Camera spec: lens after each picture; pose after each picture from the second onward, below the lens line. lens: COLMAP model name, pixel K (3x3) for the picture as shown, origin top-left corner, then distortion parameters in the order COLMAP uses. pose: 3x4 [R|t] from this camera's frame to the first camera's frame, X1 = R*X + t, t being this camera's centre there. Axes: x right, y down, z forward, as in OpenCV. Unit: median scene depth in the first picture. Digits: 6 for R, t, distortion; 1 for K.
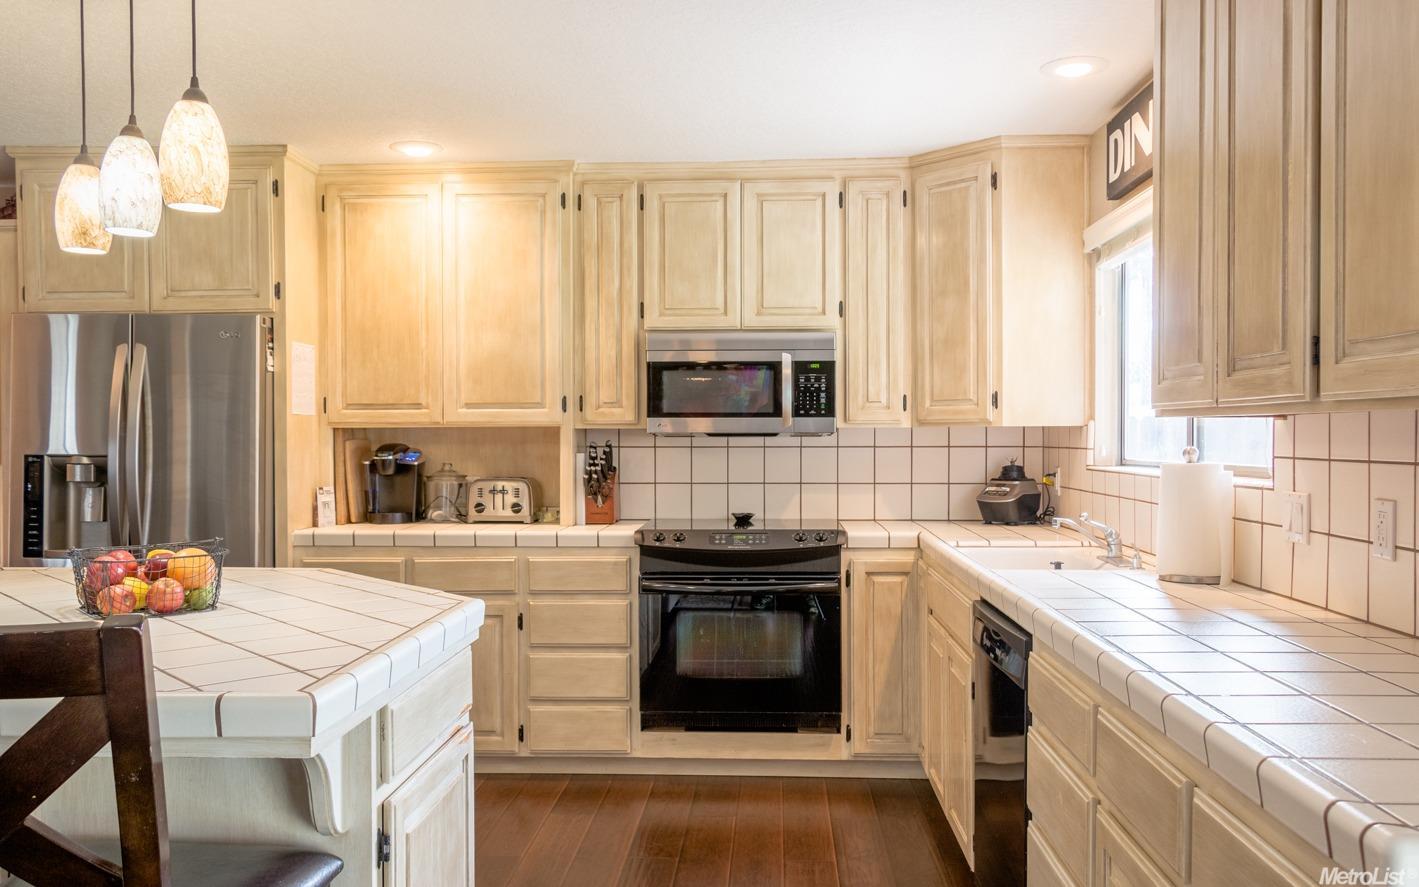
lens RADIAL K [[1130.3, 0, 712.3], [0, 1130.3, 447.7], [0, 0, 1]] dist [0.004365, 0.013623]
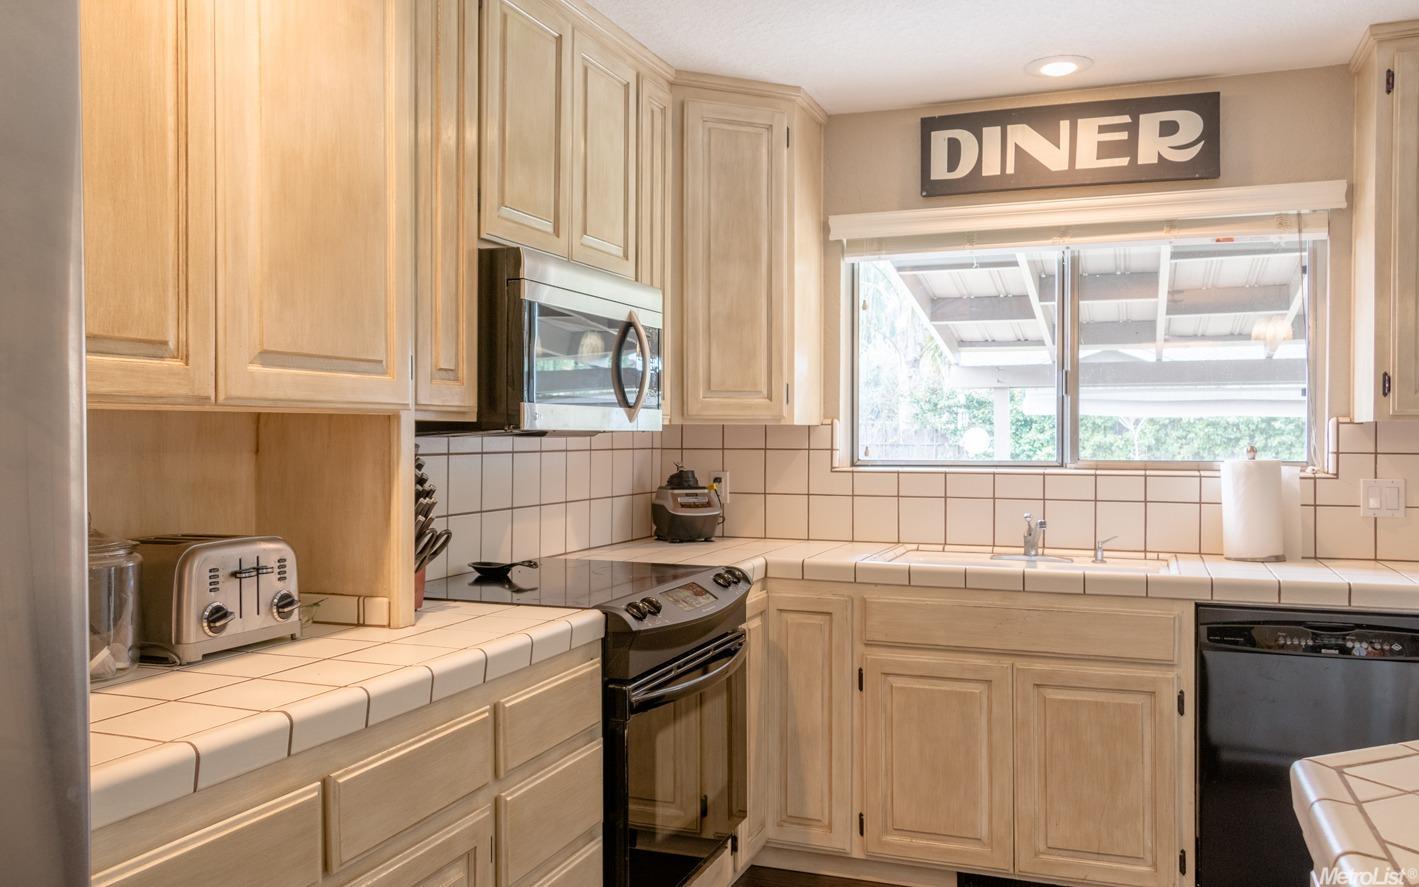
lens RADIAL K [[1130.3, 0, 721.0], [0, 1130.3, 440.9], [0, 0, 1]] dist [0.004365, 0.013623]
pose [[0.307147, -0.003755, 0.951655, -0.559922], [0.008470, 0.999963, 0.001212, -0.007871], [-0.951624, 0.007688, 0.307168, 0.762143]]
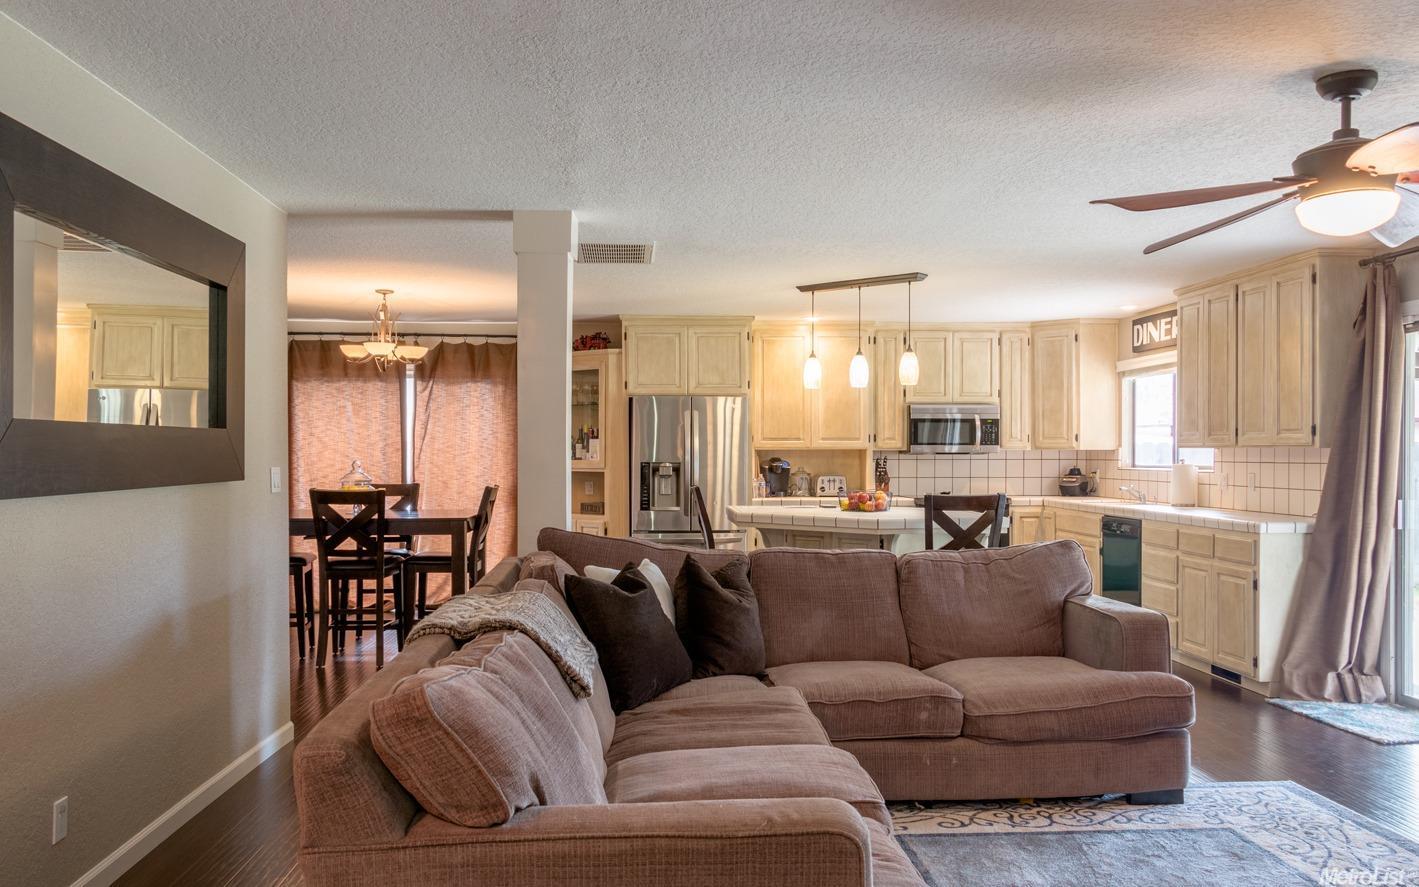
lens RADIAL K [[1130.3, 0, 708.1], [0, 1130.3, 458.4], [0, 0, 1]] dist [0.004365, 0.013623]
pose [[0.993586, 0.001970, 0.113062, -0.683560], [-0.001252, 0.999979, -0.006419, 0.012011], [-0.113072, 0.006236, 0.993567, -1.059512]]
